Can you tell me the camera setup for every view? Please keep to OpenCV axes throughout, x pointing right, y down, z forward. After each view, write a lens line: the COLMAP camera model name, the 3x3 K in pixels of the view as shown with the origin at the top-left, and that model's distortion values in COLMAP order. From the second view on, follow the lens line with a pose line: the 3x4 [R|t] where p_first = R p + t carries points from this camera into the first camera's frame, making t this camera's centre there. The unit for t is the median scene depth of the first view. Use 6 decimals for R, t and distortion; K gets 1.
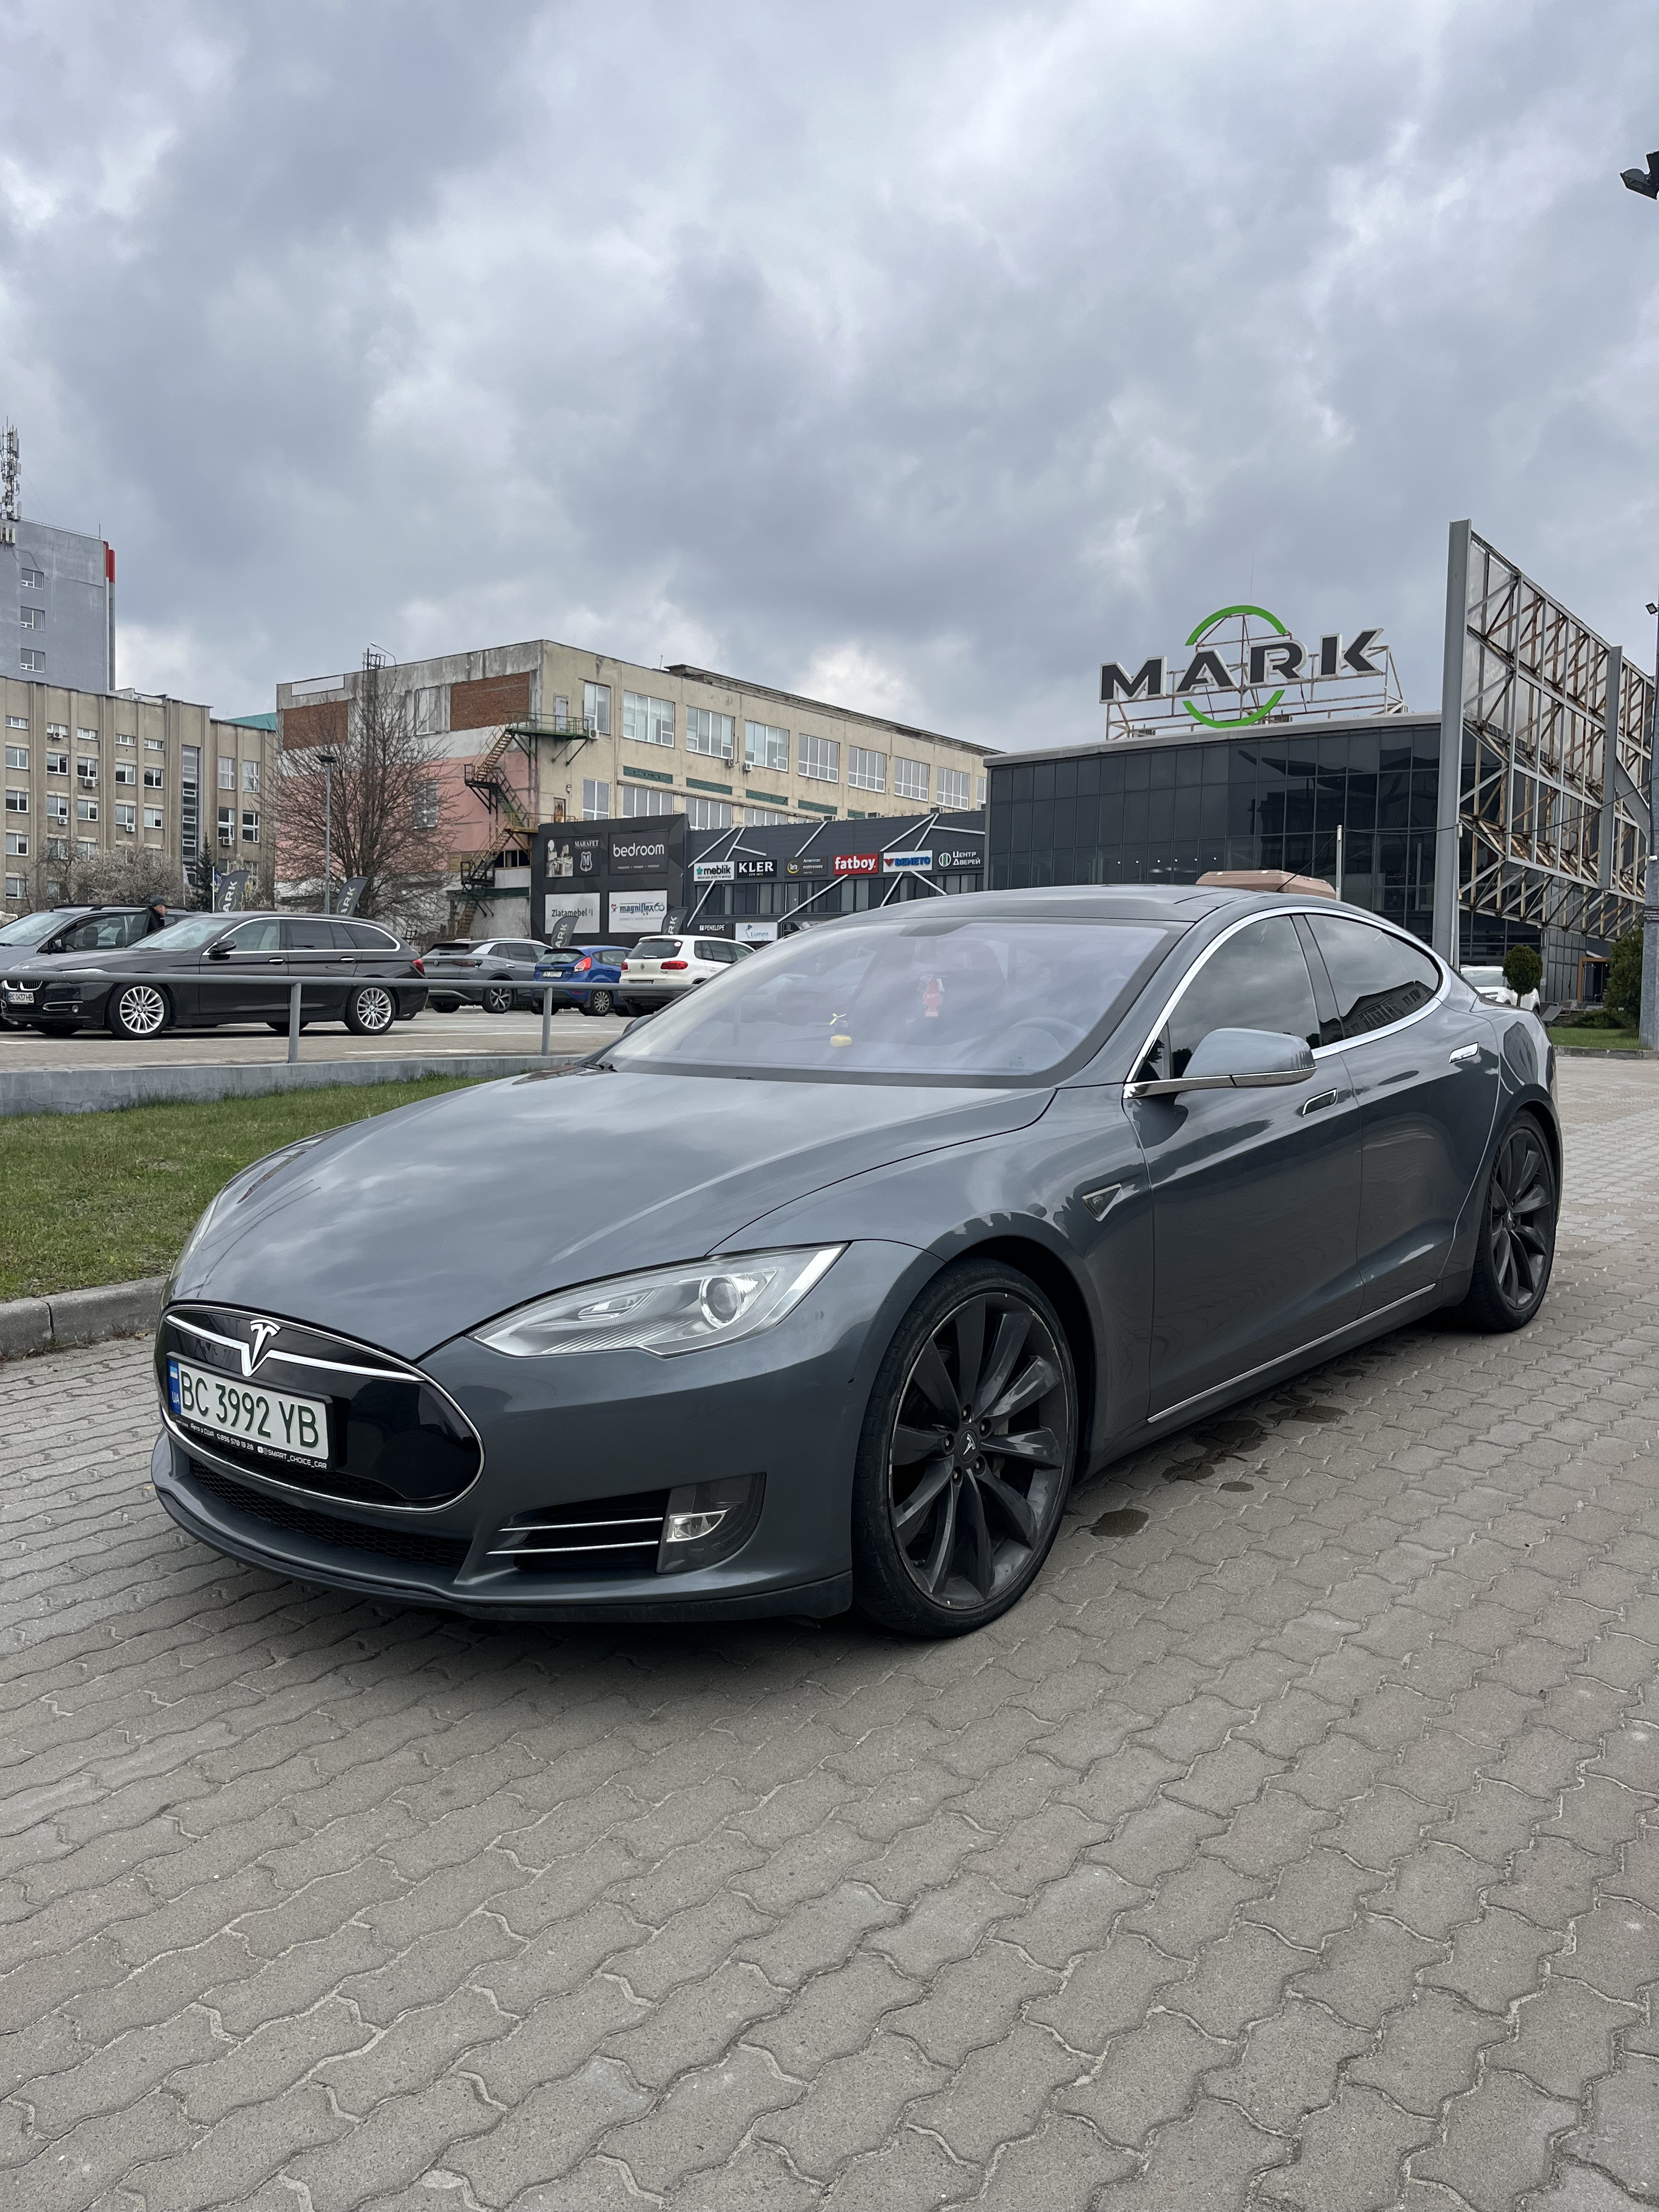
lens RADIAL K [[1676.3, 0, 843.5], [0, 1676.3, 1113.8], [0, 0, 1]] dist [0.066320, -0.084278]
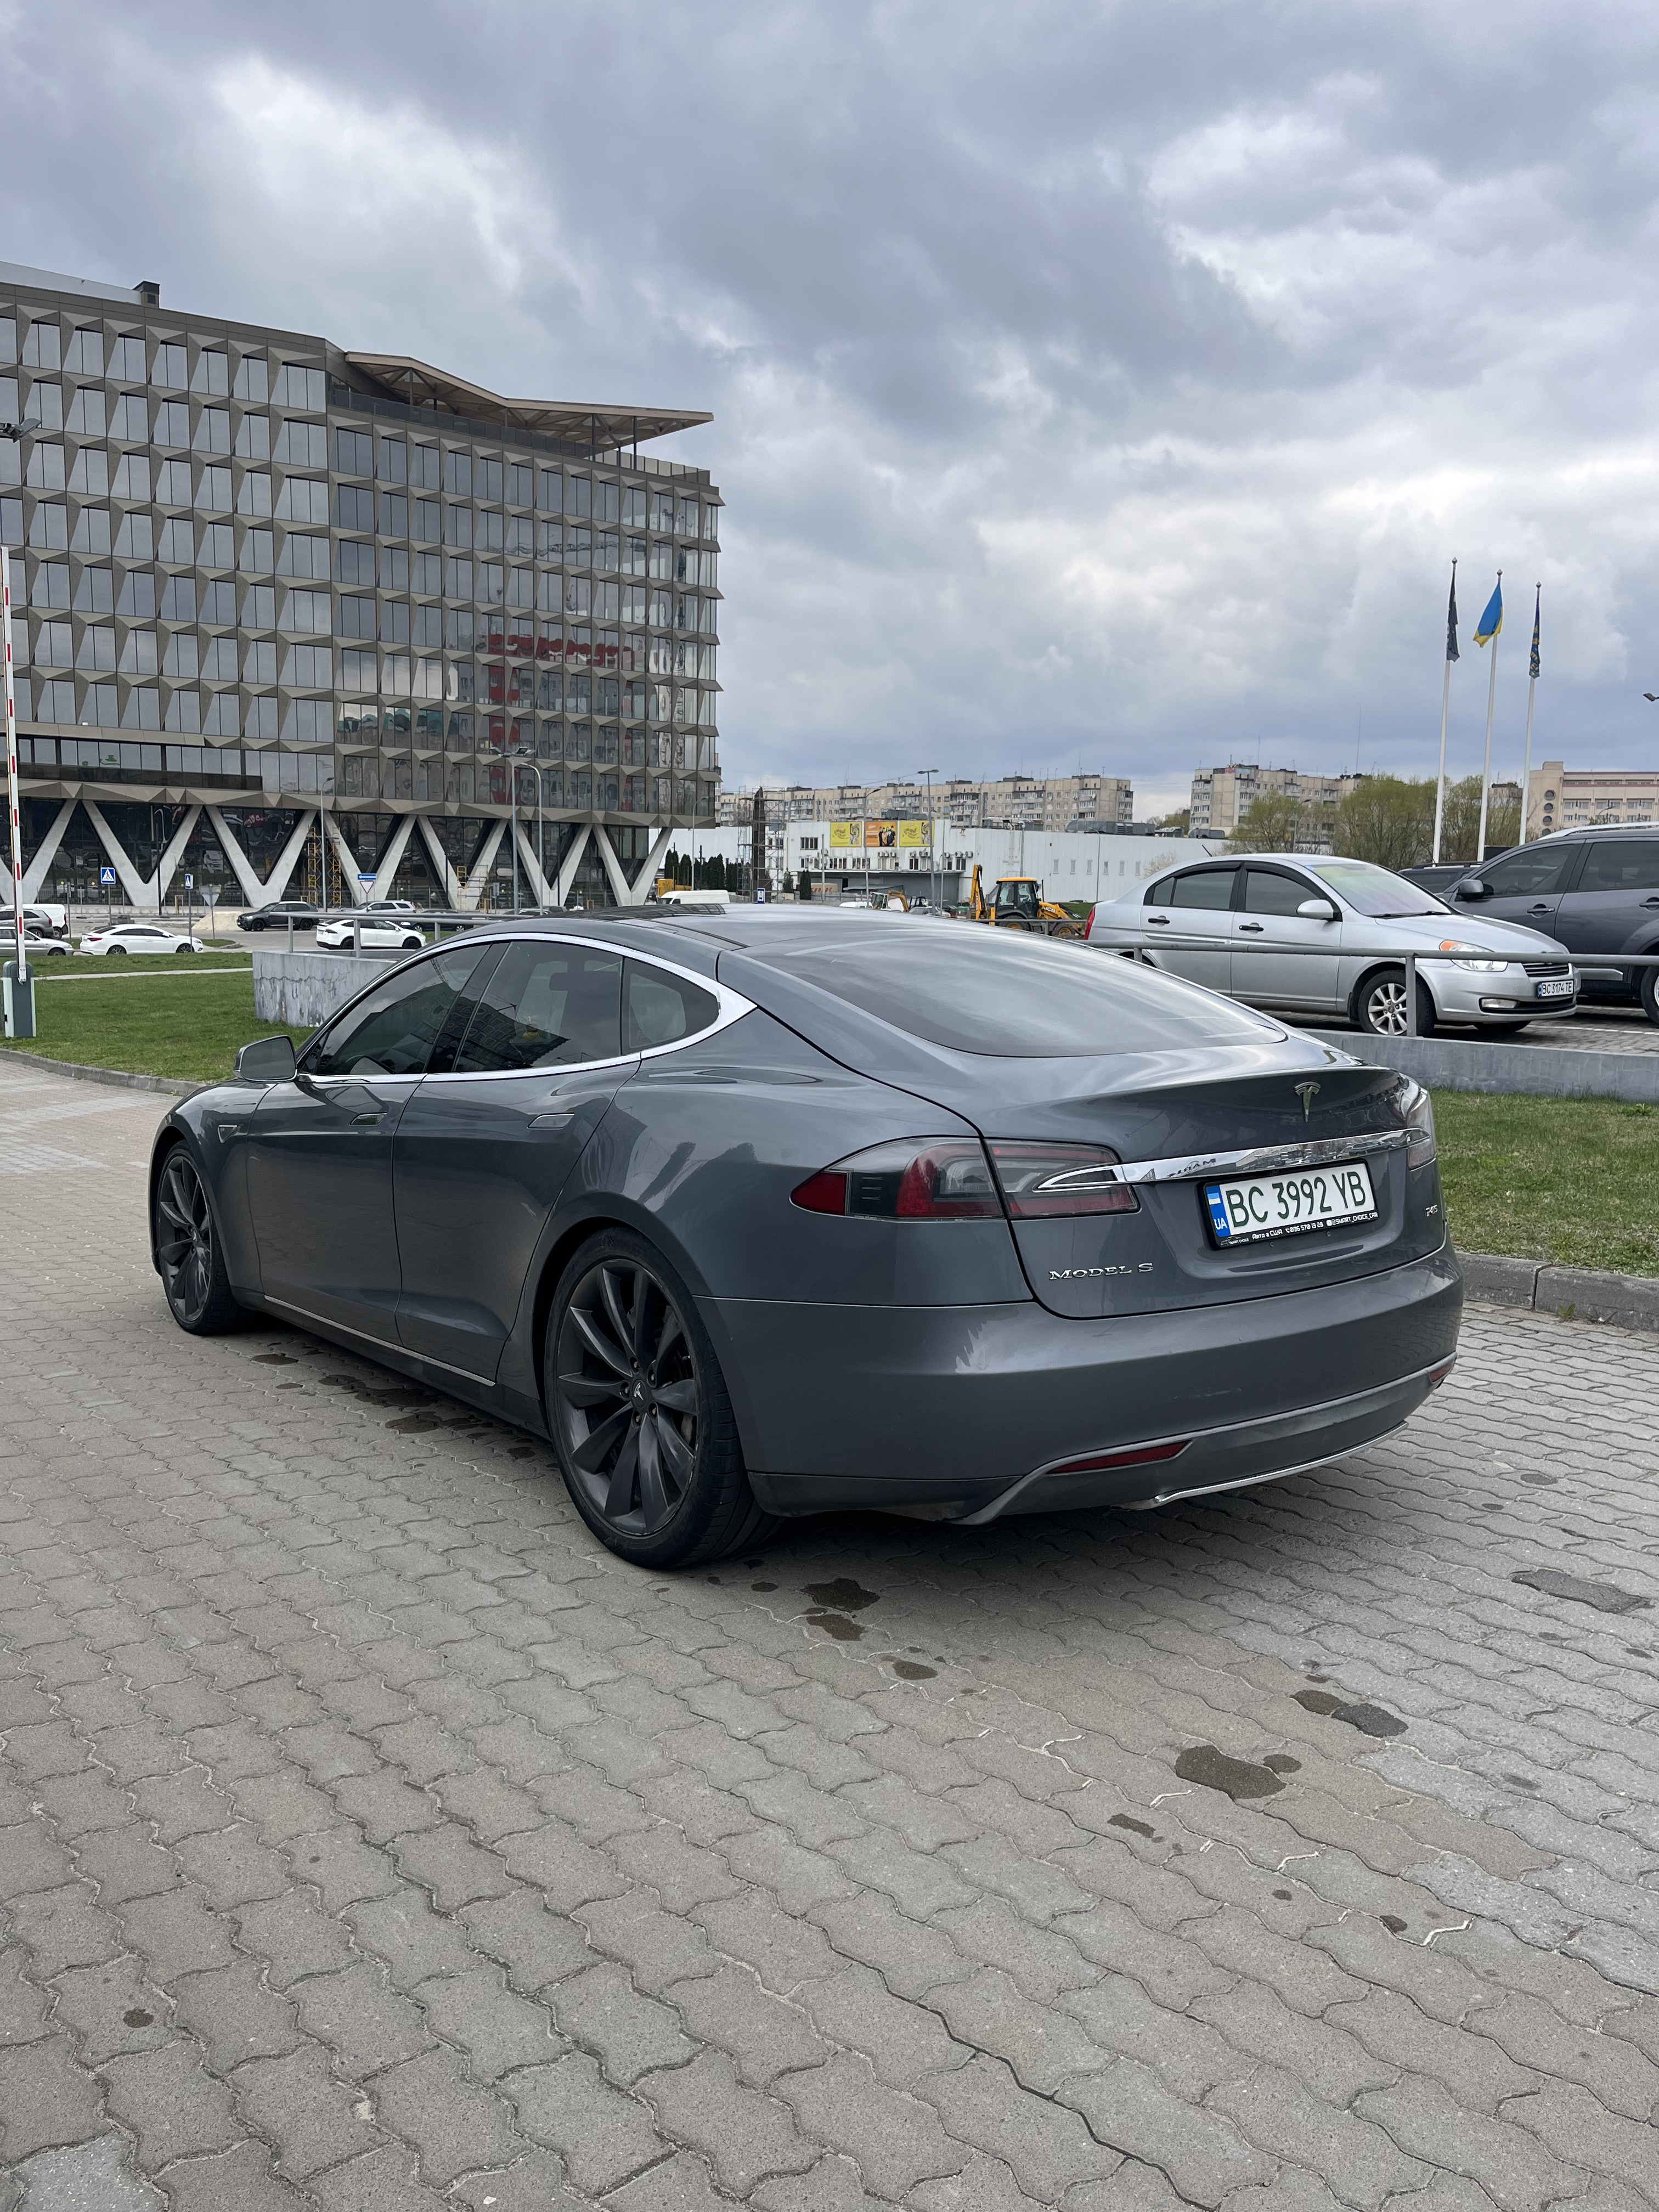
lens RADIAL K [[1676.3, 0, 835.4], [0, 1676.3, 1100.1], [0, 0, 1]] dist [0.066320, -0.084278]
pose [[-0.206510, 0.096955, -0.973629, 0.268184], [-0.080923, 0.989977, 0.115748, -0.035282], [0.975092, 0.102692, -0.196594, 0.317479]]
